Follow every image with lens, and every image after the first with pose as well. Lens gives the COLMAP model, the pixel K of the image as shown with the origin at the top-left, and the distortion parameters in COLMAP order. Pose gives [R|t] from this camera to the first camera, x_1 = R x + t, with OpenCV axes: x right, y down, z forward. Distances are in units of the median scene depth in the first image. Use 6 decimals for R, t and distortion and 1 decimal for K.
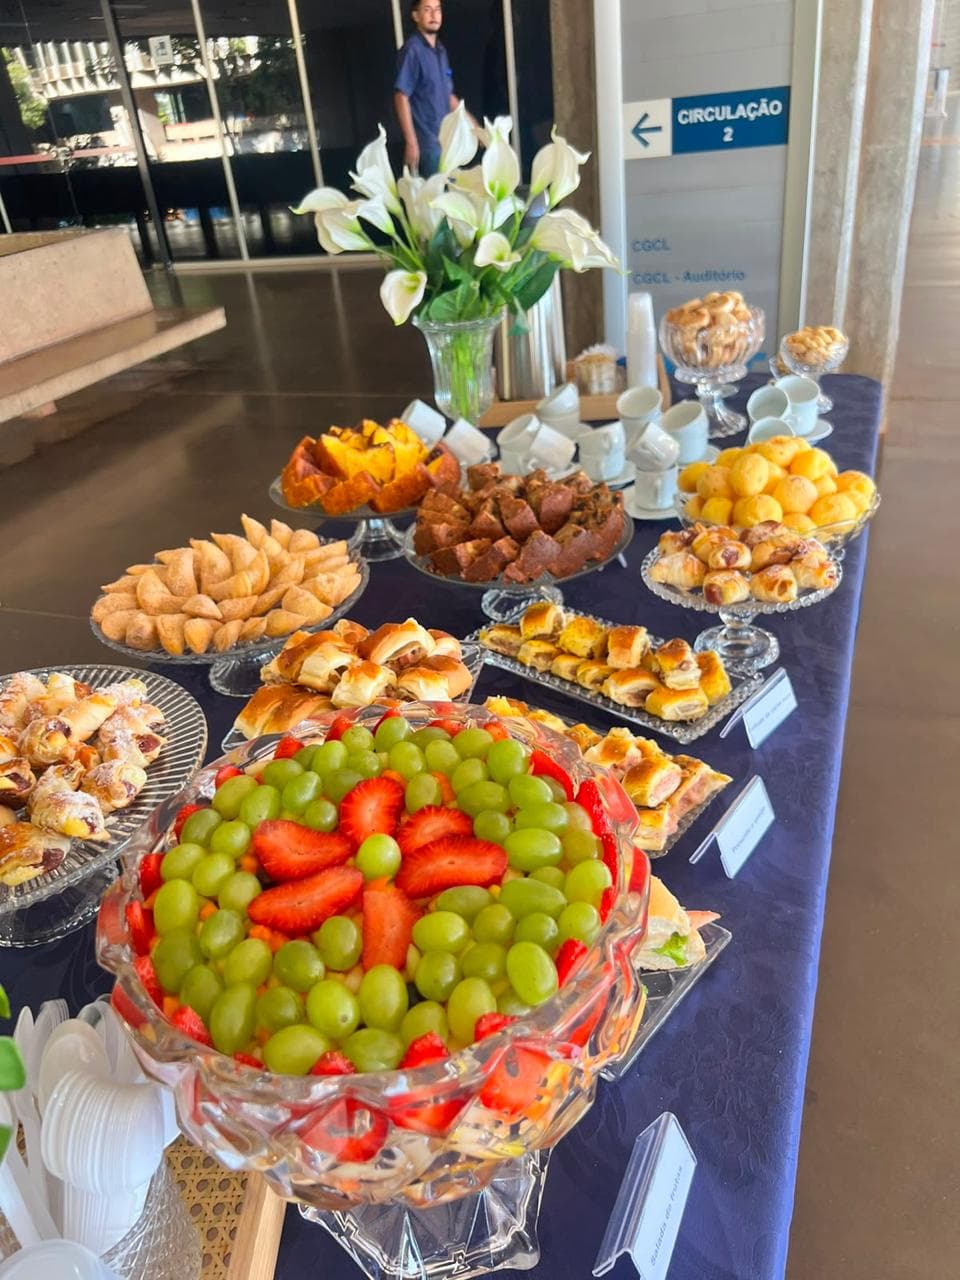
lens RADIAL K [[959.8, 0, 469.7], [0, 959.8, 654.6], [0, 0, 1]] dist [0.030335, -0.042146]
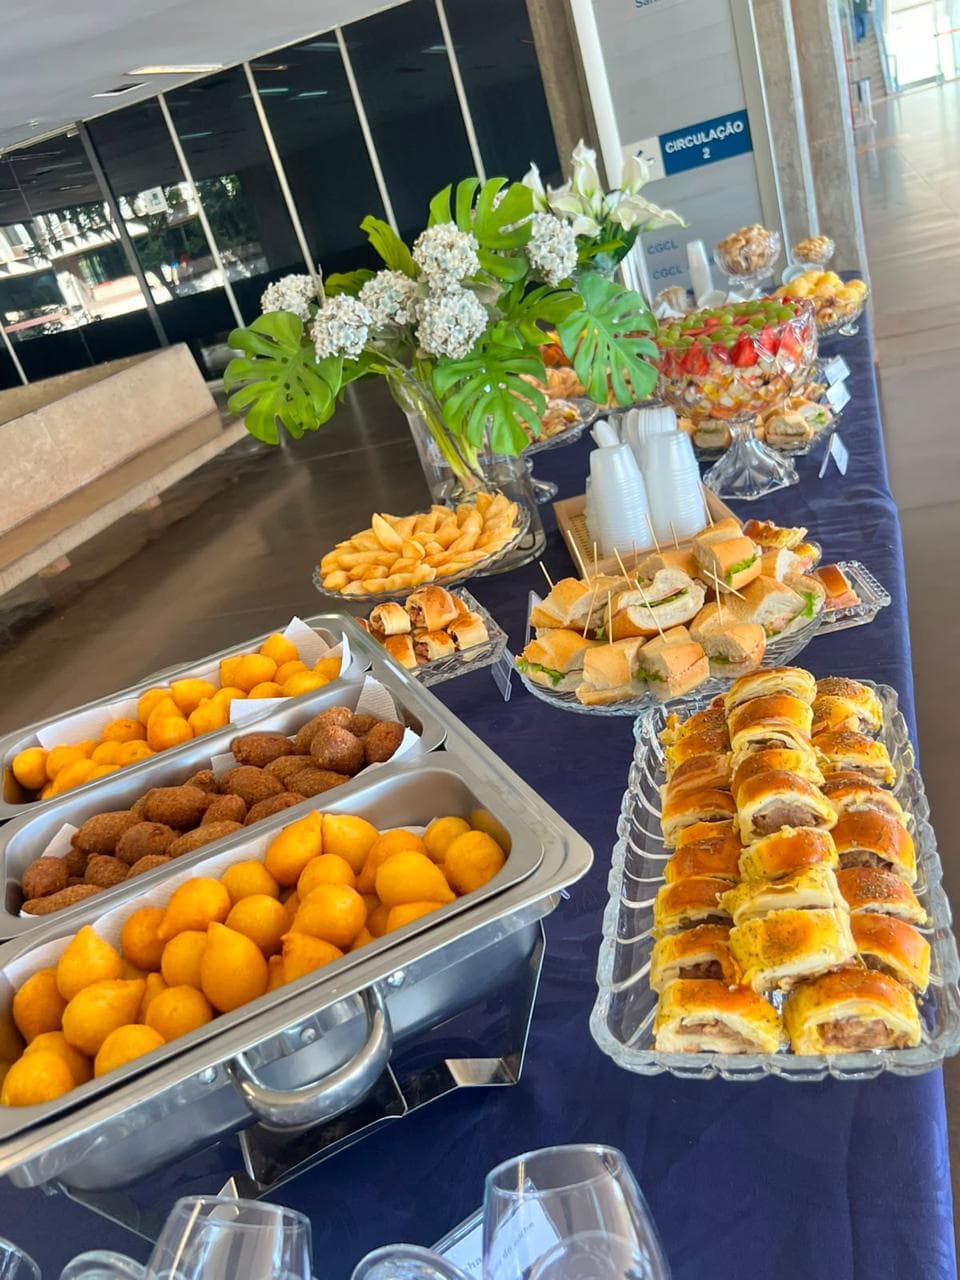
lens RADIAL K [[1061.3, 0, 472.2], [0, 1061.3, 661.3], [0, 0, 1]] dist [0.012851, -0.002249]
pose [[0.981977, -0.189002, -0.000669, -0.459688], [0.187723, 0.975730, -0.112743, 0.628250], [0.021962, 0.110586, 0.993624, -0.970836]]
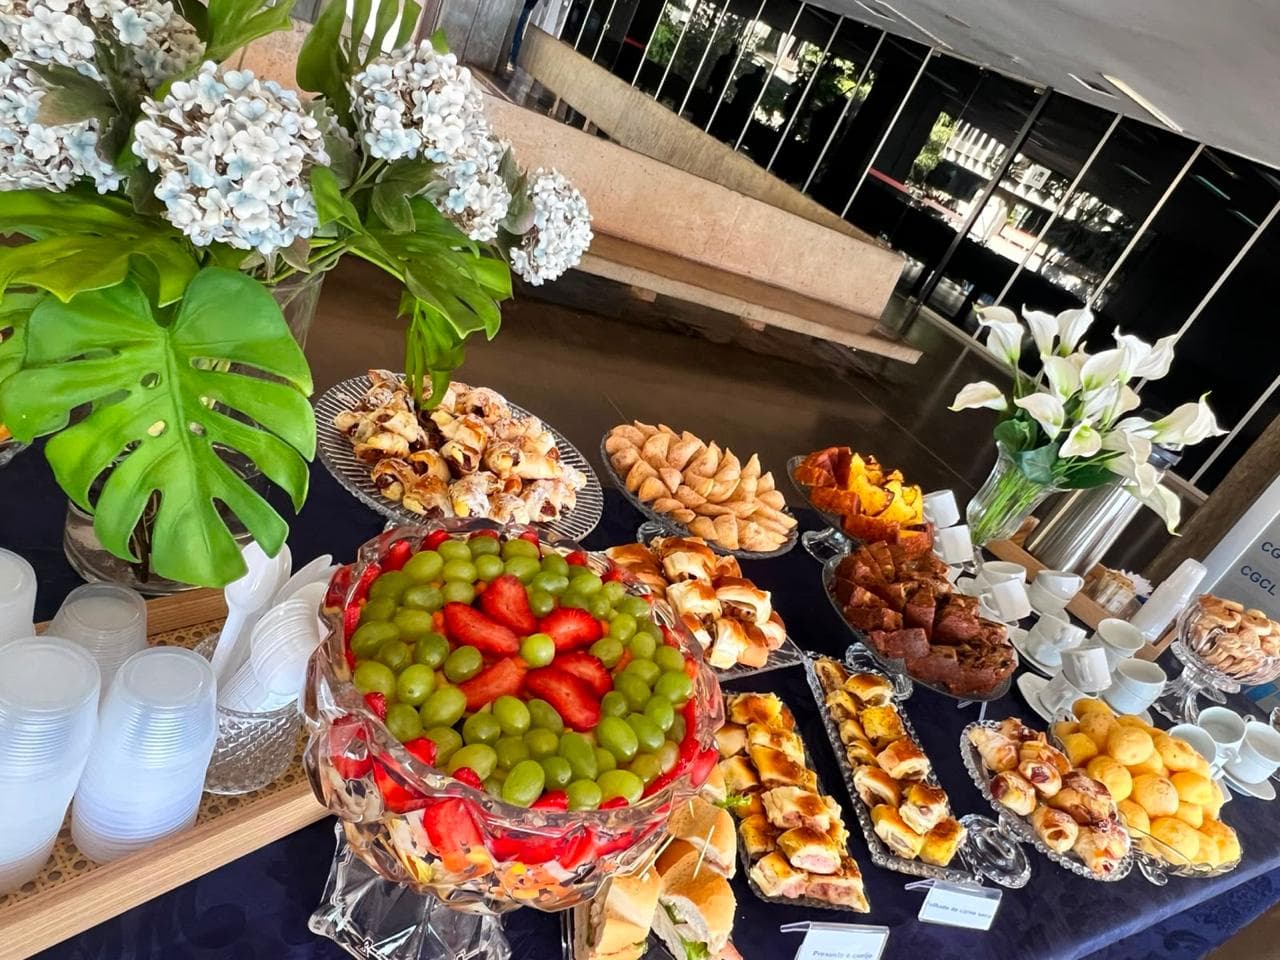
lens RADIAL K [[835.3, 0, 644.7], [0, 835.3, 479.5], [0, 0, 1]] dist [-0.014723, 0.001696]
pose [[0.649569, 0.654590, -0.386746, 0.114301], [-0.709485, 0.704720, 0.001147, -0.022051], [0.273299, 0.273645, 0.922185, -0.023915]]
